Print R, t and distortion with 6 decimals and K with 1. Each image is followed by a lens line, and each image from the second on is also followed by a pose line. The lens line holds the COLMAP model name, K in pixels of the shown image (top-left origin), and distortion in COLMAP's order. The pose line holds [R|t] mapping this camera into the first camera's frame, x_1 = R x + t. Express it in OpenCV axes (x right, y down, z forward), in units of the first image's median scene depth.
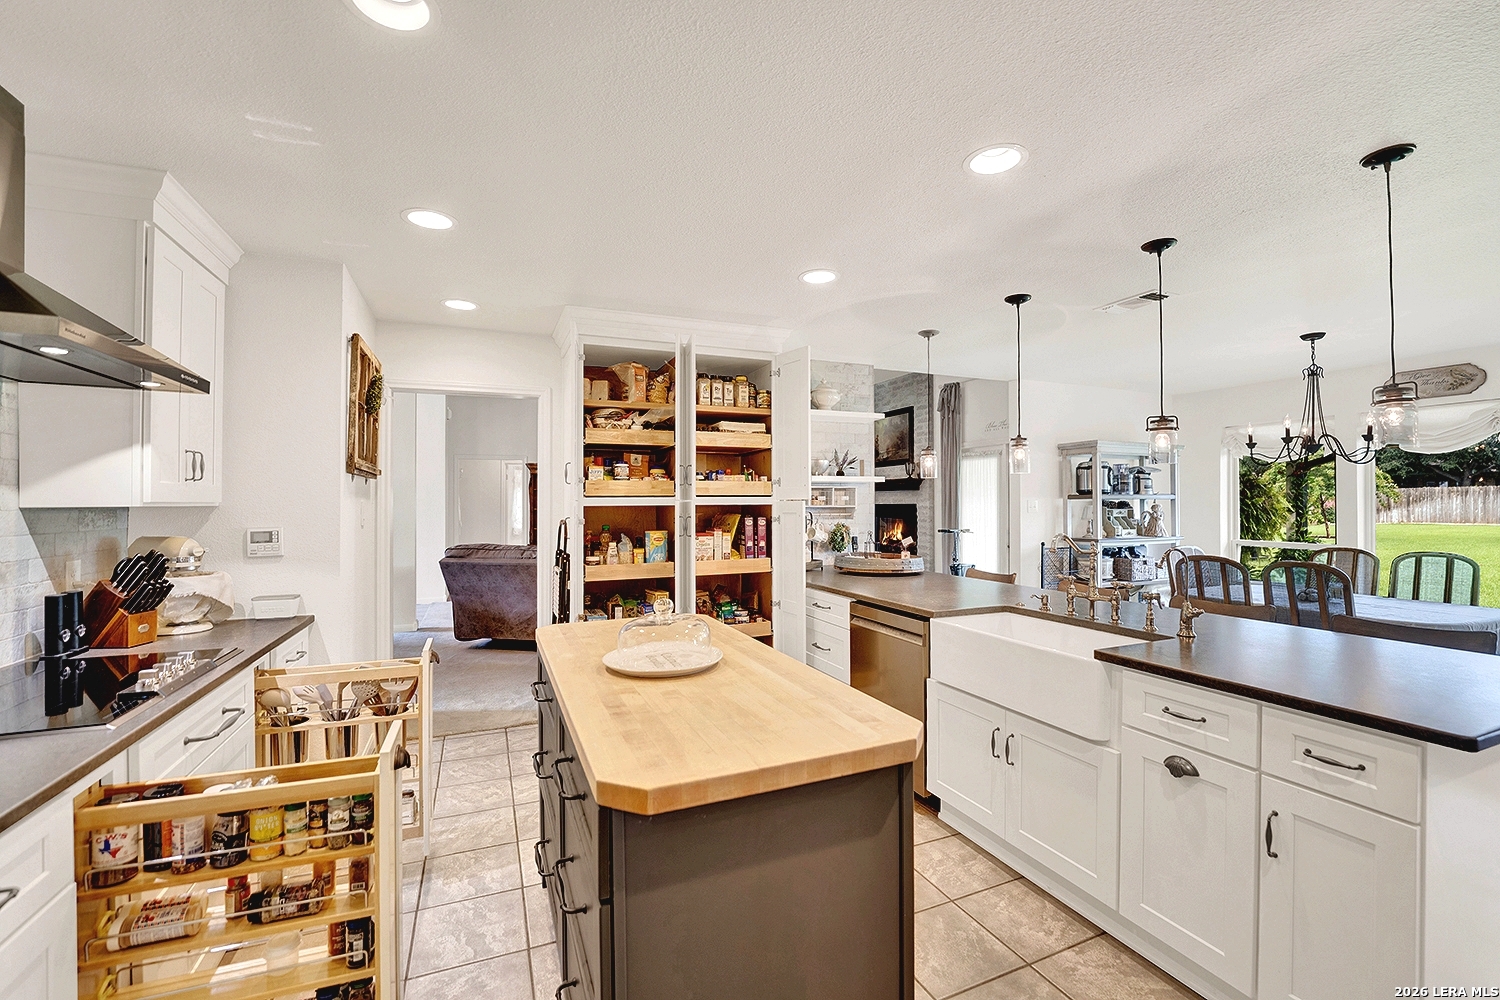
lens RADIAL K [[625.2, 0, 747.5], [0, 625.2, 509.6], [0, 0, 1]] dist [-0.001519, -0.000409]
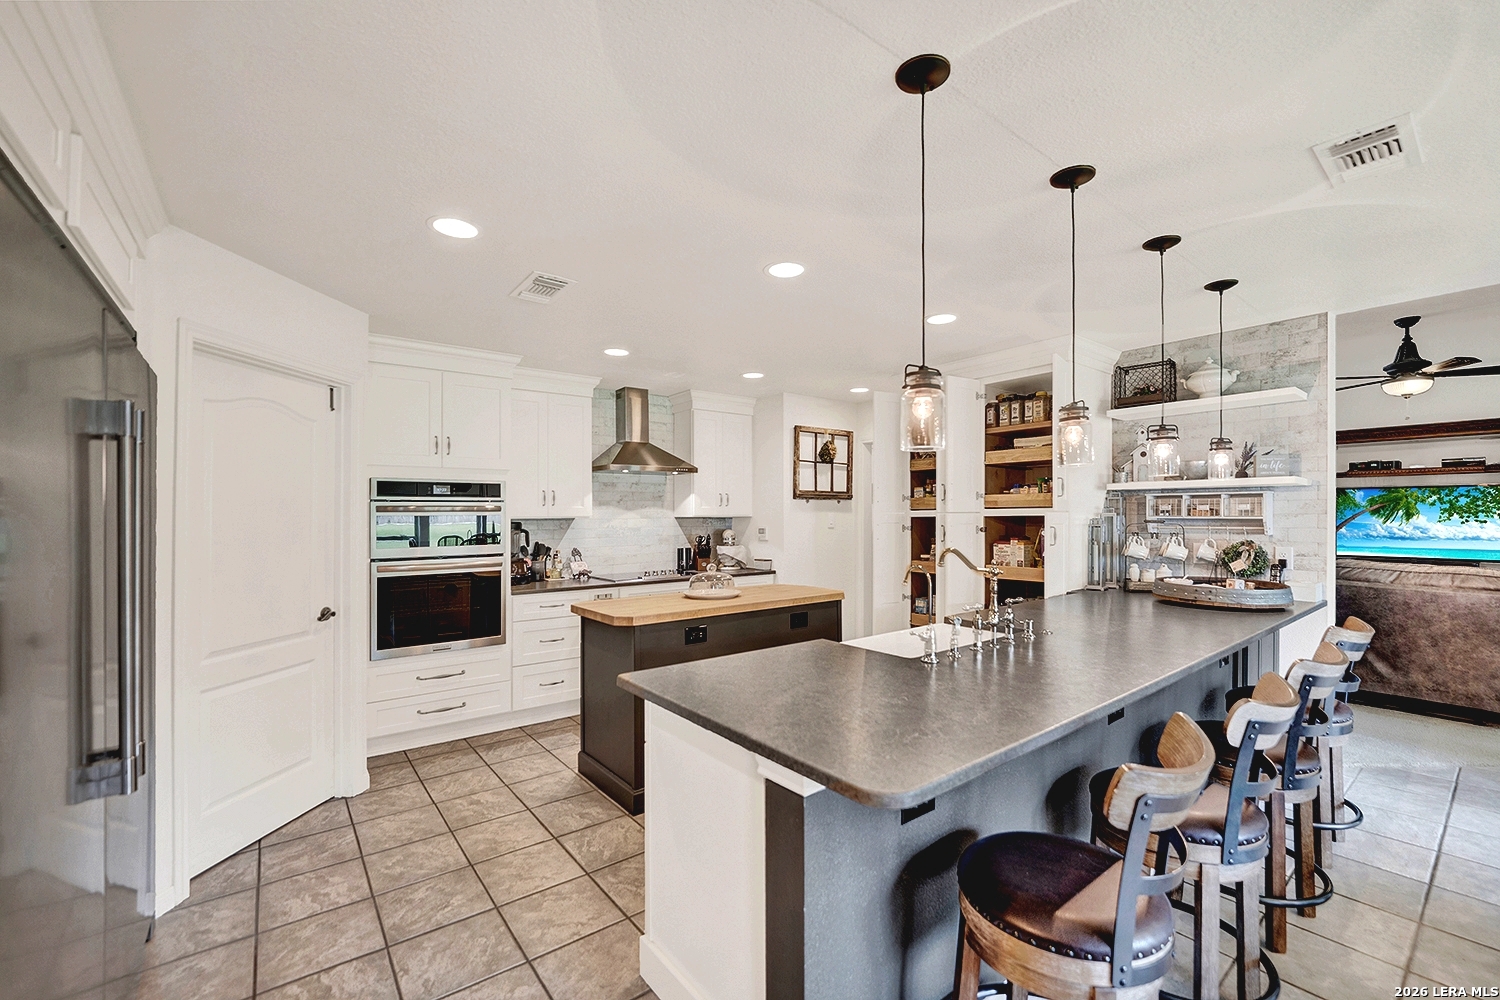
lens RADIAL K [[610.4, 0, 748.5], [0, 610.4, 508.9], [0, 0, 1]] dist [-0.001828, -0.000196]
pose [[0.264209, -0.008247, -0.964430, 0.851098], [-0.004912, 0.999939, -0.009896, -0.007490], [0.964453, 0.007352, 0.264152, 0.277863]]
